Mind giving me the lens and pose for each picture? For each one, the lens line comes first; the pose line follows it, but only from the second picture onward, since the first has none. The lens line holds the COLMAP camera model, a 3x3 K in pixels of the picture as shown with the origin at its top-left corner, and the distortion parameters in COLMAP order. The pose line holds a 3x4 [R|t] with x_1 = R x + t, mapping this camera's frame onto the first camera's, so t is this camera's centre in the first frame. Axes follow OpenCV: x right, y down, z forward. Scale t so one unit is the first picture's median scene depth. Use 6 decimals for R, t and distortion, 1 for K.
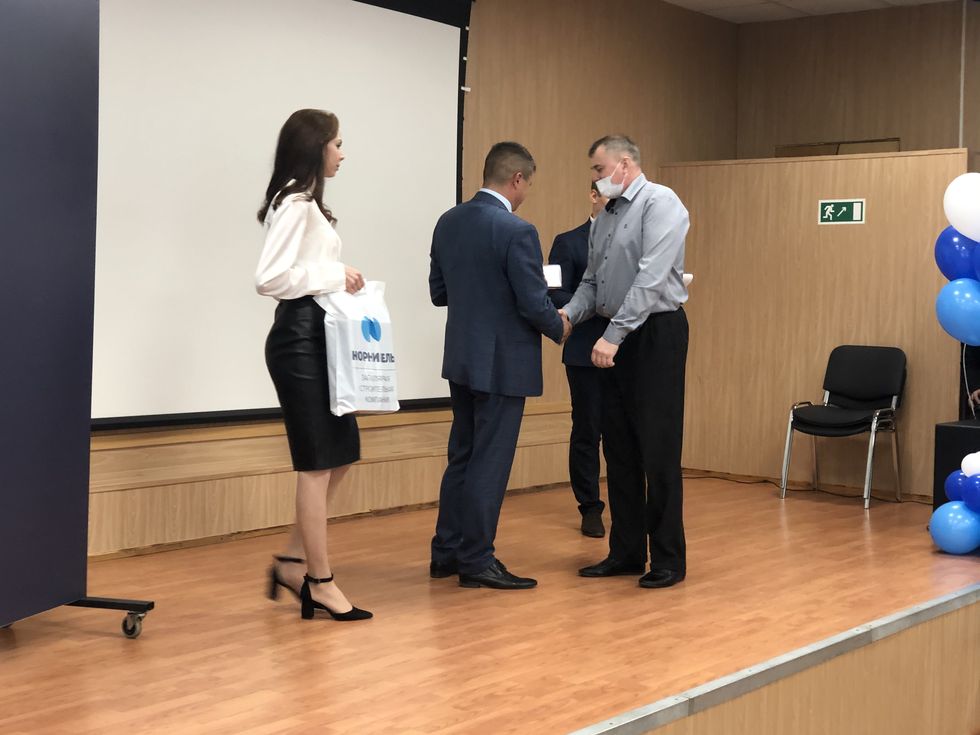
lens RADIAL K [[1563.7, 0, 495.9], [0, 1563.7, 360.9], [0, 0, 1]] dist [0.084888, 0.000000]
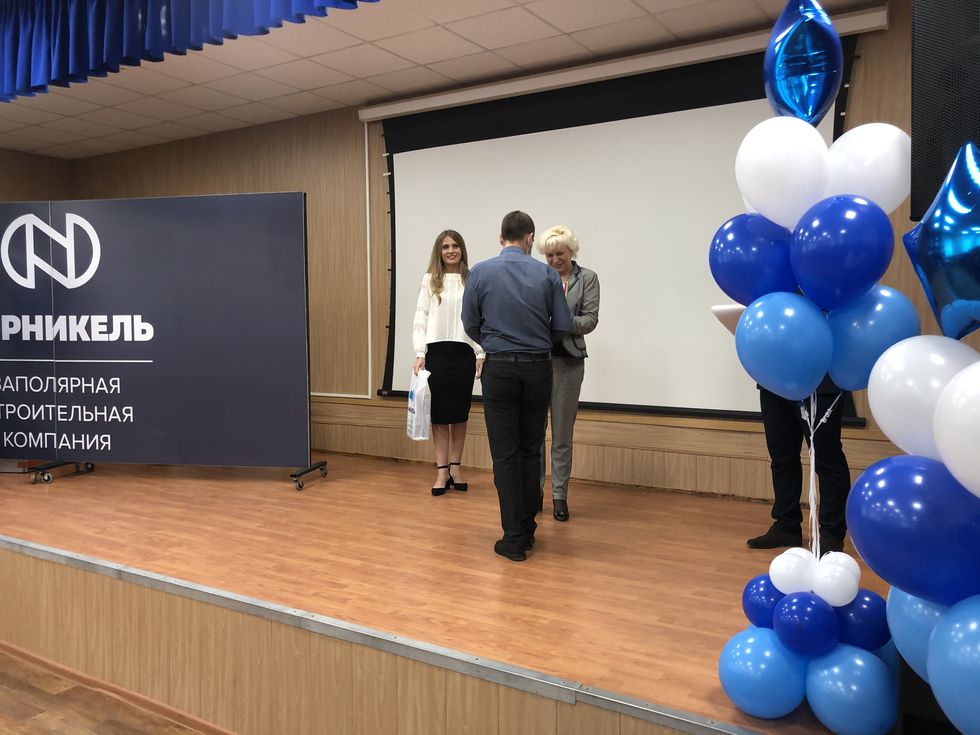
lens RADIAL K [[810.6, 0, 492.0], [0, 810.6, 360.7], [0, 0, 1]] dist [0.018723, -0.004938]
pose [[0.098347, 0.018131, -0.994987, 0.543487], [-0.041609, 0.999035, 0.014092, -0.014685], [0.994282, 0.040014, 0.099007, 0.714176]]
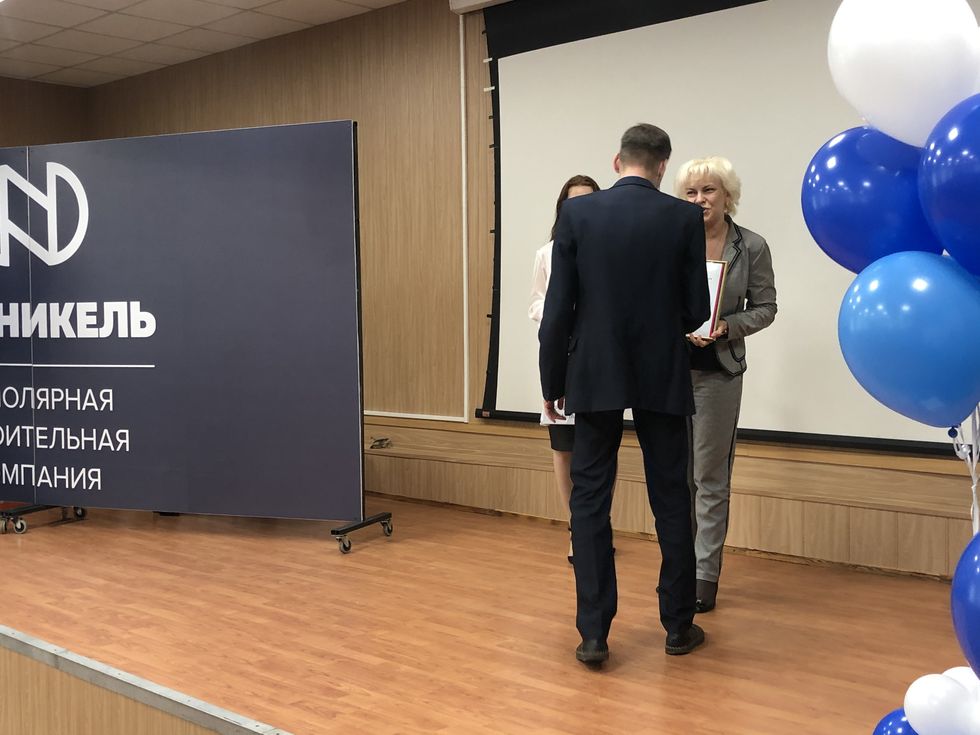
lens RADIAL K [[1226.3, 0, 504.1], [0, 1226.3, 355.4], [0, 0, 1]] dist [0.007550, 0.000000]
pose [[-0.095977, 0.007589, -0.995355, 0.544991], [-0.039856, 0.999140, 0.011461, -0.015847], [0.994585, 0.040771, -0.095592, 0.779157]]
